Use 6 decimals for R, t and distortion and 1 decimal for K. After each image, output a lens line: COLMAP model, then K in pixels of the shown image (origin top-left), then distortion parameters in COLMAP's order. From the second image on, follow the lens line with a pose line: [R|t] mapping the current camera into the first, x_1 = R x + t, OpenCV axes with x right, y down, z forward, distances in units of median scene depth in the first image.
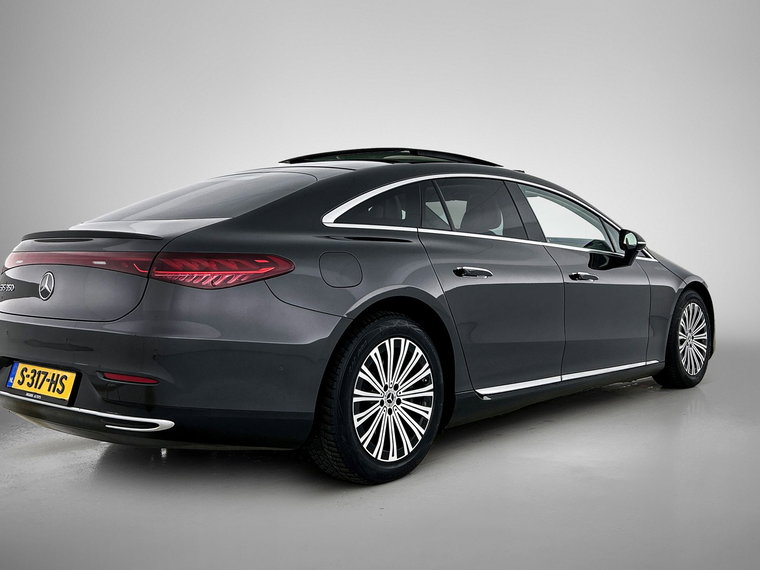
lens RADIAL K [[582.2, 0, 380.0], [0, 582.2, 285.0], [0, 0, 1]] dist [-0.005719, -0.001180]
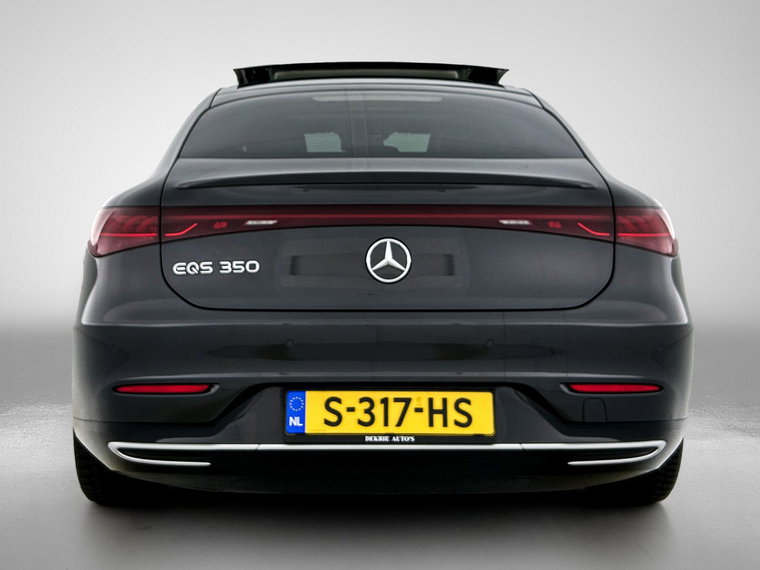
lens RADIAL K [[582.2, 0, 380.0], [0, 582.2, 285.0], [0, 0, 1]] dist [-0.005719, -0.001180]
pose [[0.843211, -0.080129, 0.531578, -0.949171], [0.015693, 0.992077, 0.124650, -0.051599], [-0.537354, -0.096765, 0.837787, 0.514594]]
